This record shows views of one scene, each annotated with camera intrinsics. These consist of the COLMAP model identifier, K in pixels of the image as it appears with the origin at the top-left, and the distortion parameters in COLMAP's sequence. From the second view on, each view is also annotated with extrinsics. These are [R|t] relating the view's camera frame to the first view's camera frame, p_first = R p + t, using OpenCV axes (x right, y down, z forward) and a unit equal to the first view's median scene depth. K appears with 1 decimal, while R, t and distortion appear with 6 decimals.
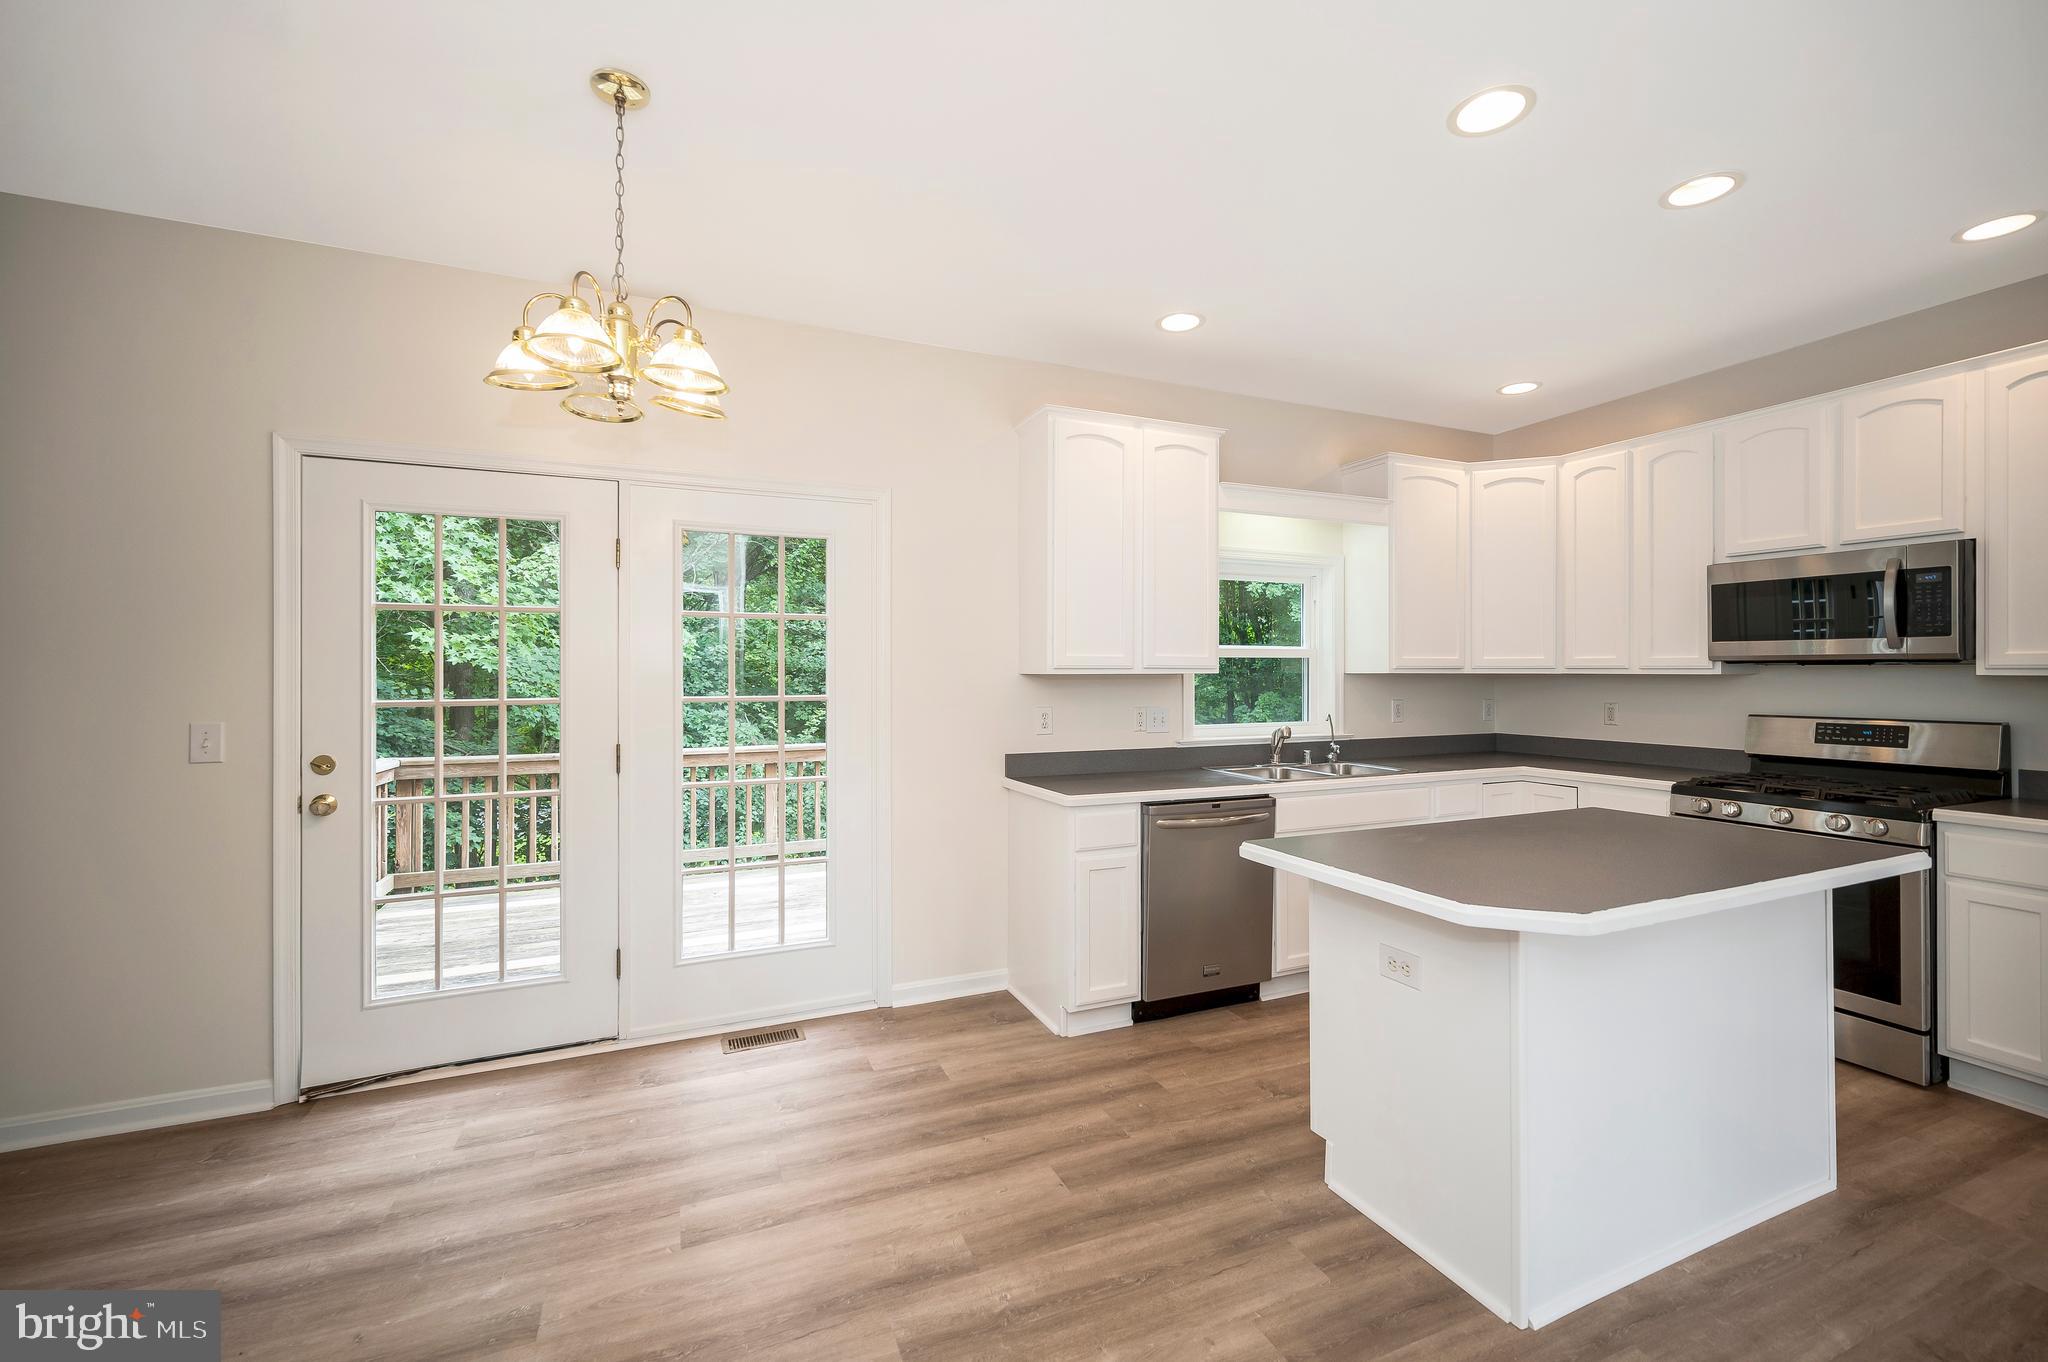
lens RADIAL K [[833.2, 0, 1028.0], [0, 833.2, 682.2], [0, 0, 1]] dist [-0.001723, -0.000579]
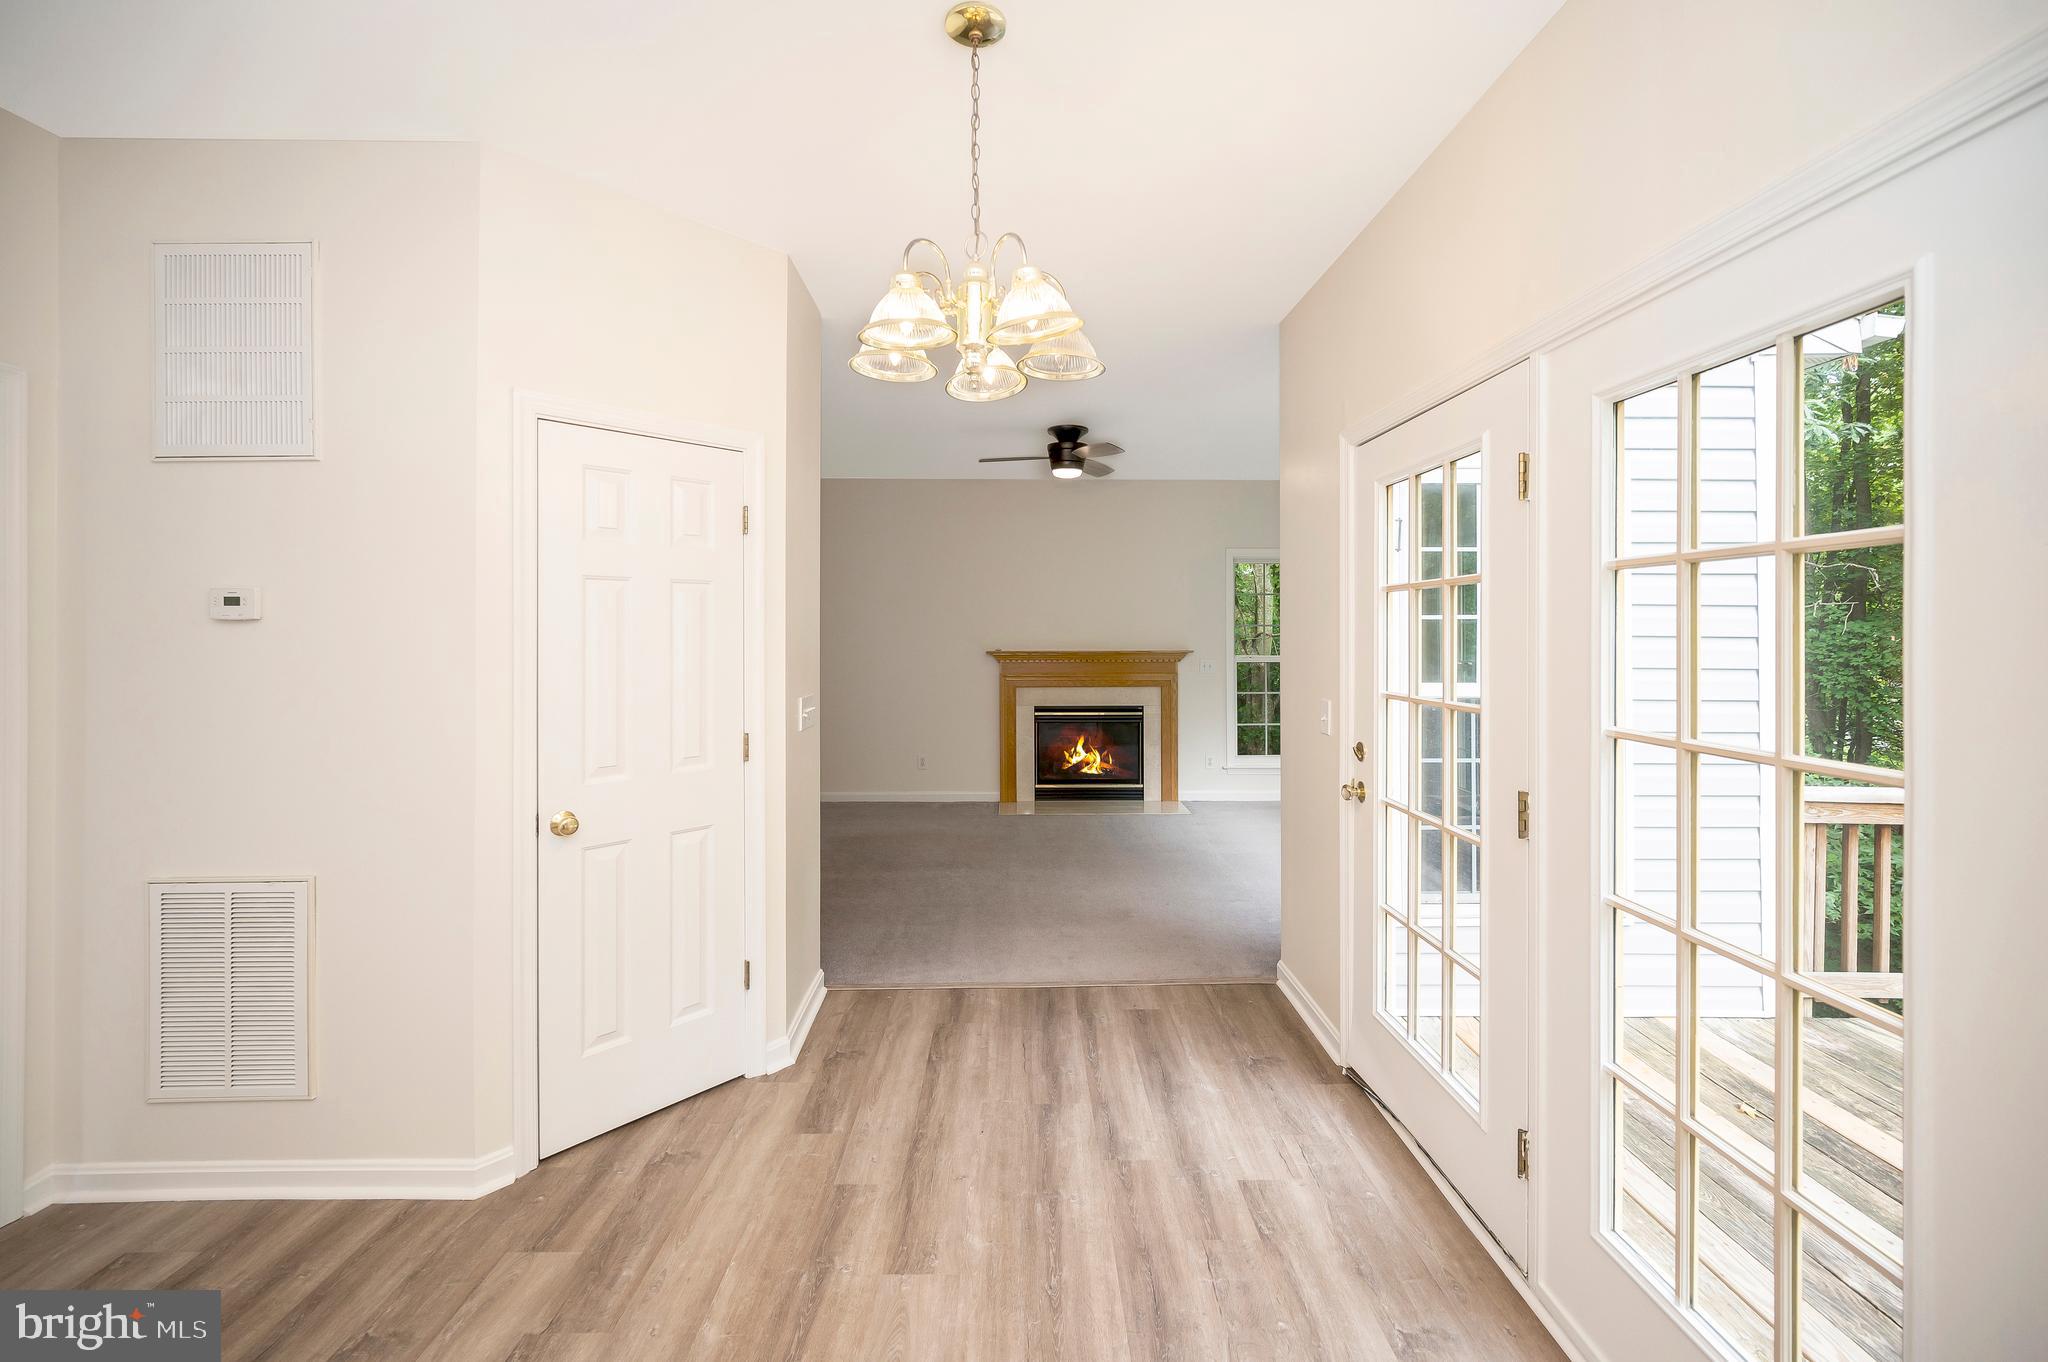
lens RADIAL K [[837.9, 0, 1027.9], [0, 837.9, 631.3], [0, 0, 1]] dist [-0.001183, 0.000038]
pose [[-0.381796, 0.003814, -0.924239, 0.200063], [-0.010112, 0.999914, 0.008304, -0.041908], [0.924191, 0.012516, -0.381725, 0.875744]]
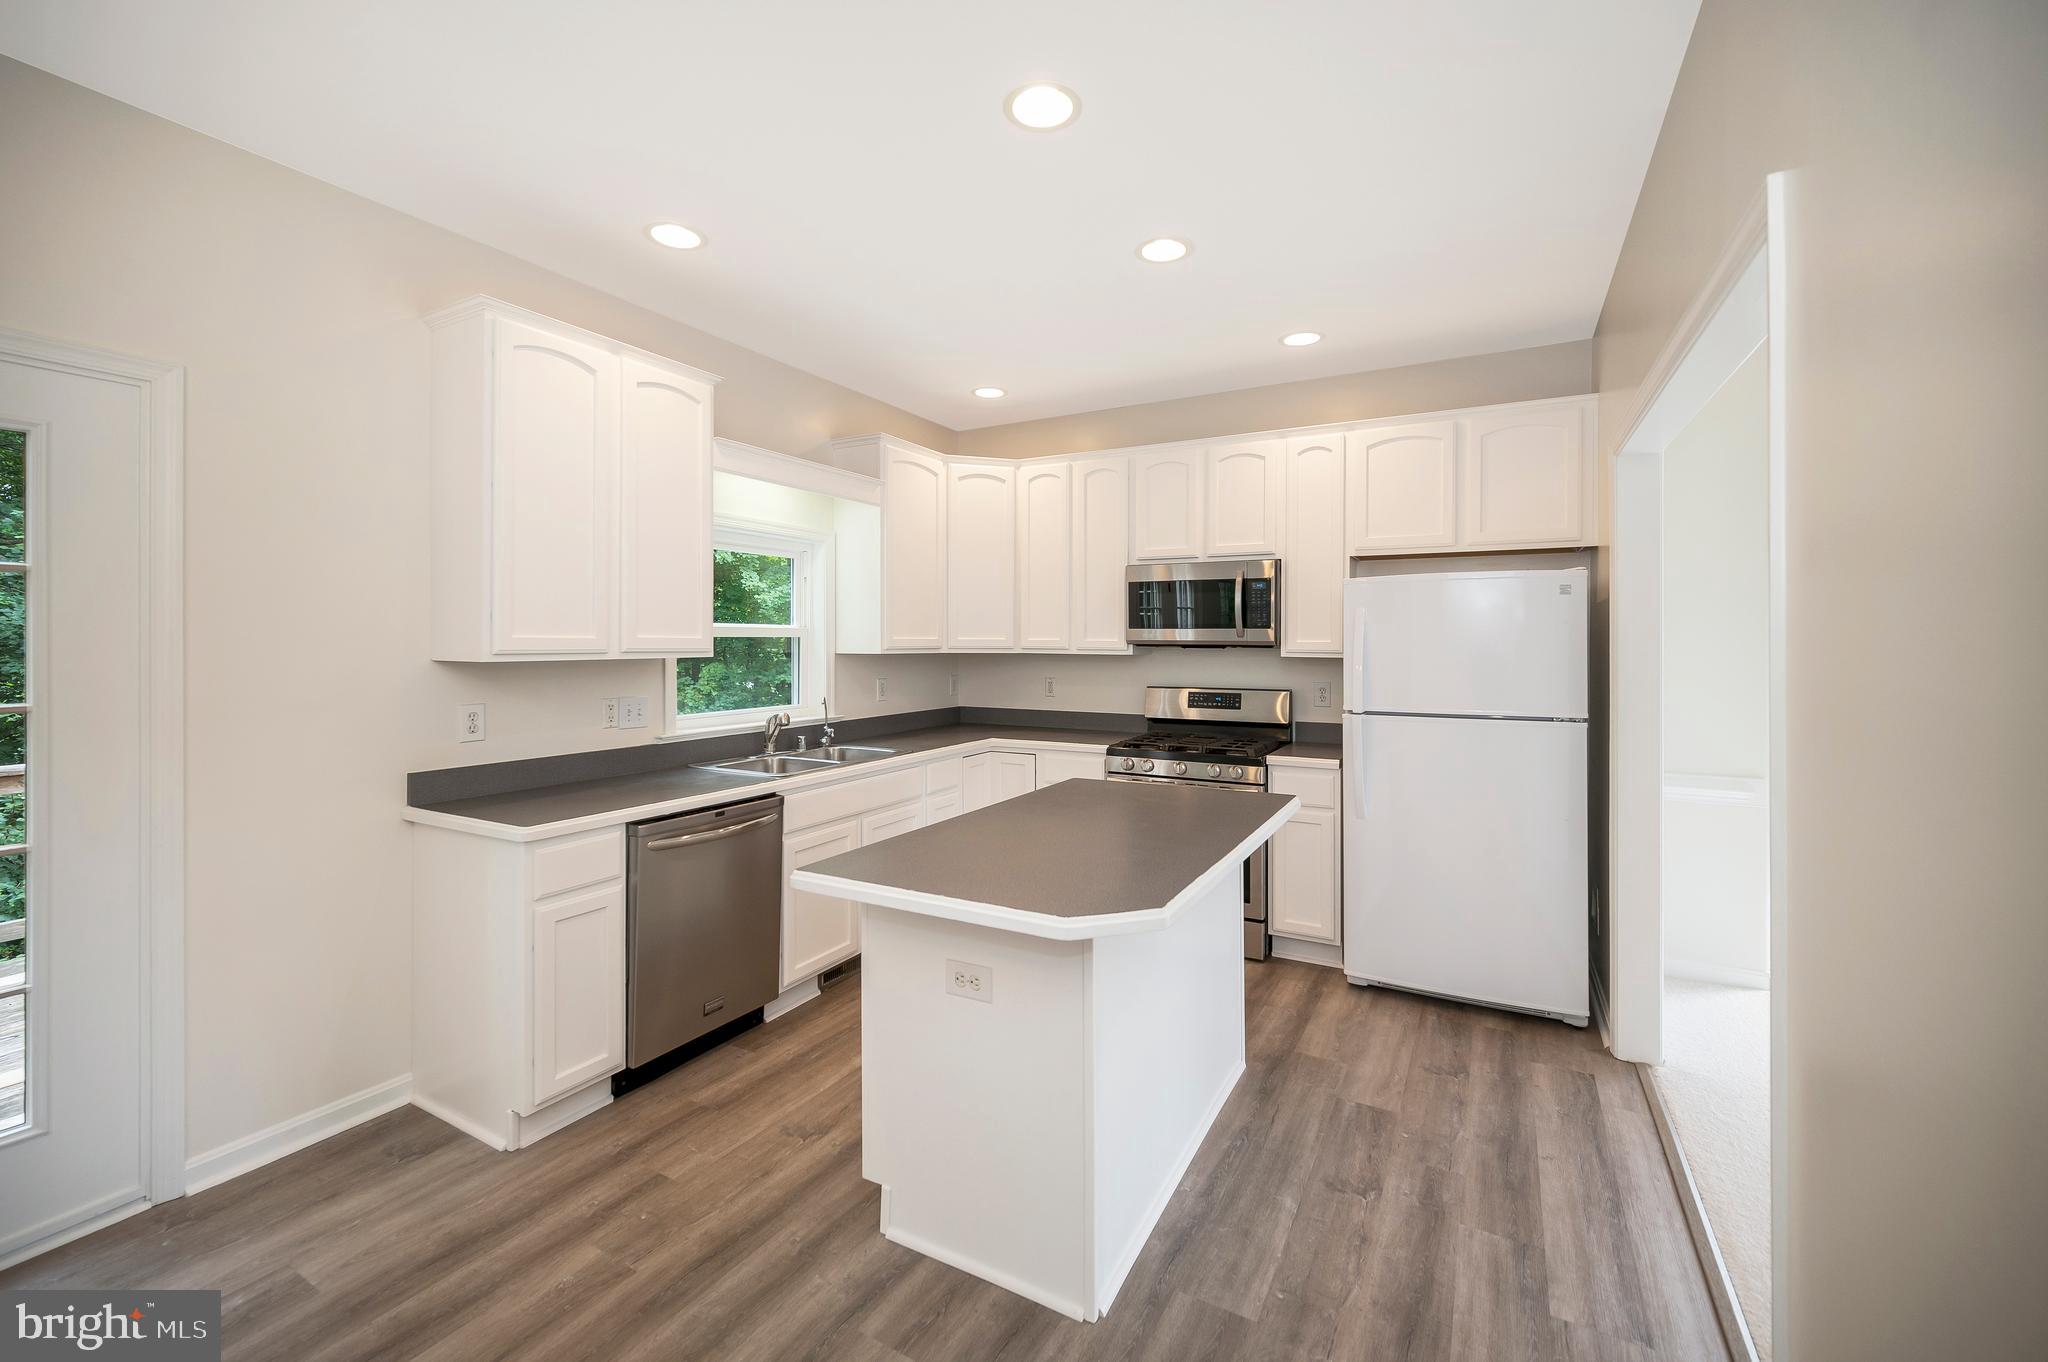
lens RADIAL K [[833.2, 0, 1027.3], [0, 833.2, 646.1], [0, 0, 1]] dist [-0.001723, -0.000579]
pose [[0.793671, -0.000305, 0.608347, -0.046021], [0.003428, 0.999986, -0.003972, -0.020466], [-0.608337, 0.005238, 0.793661, 0.134382]]
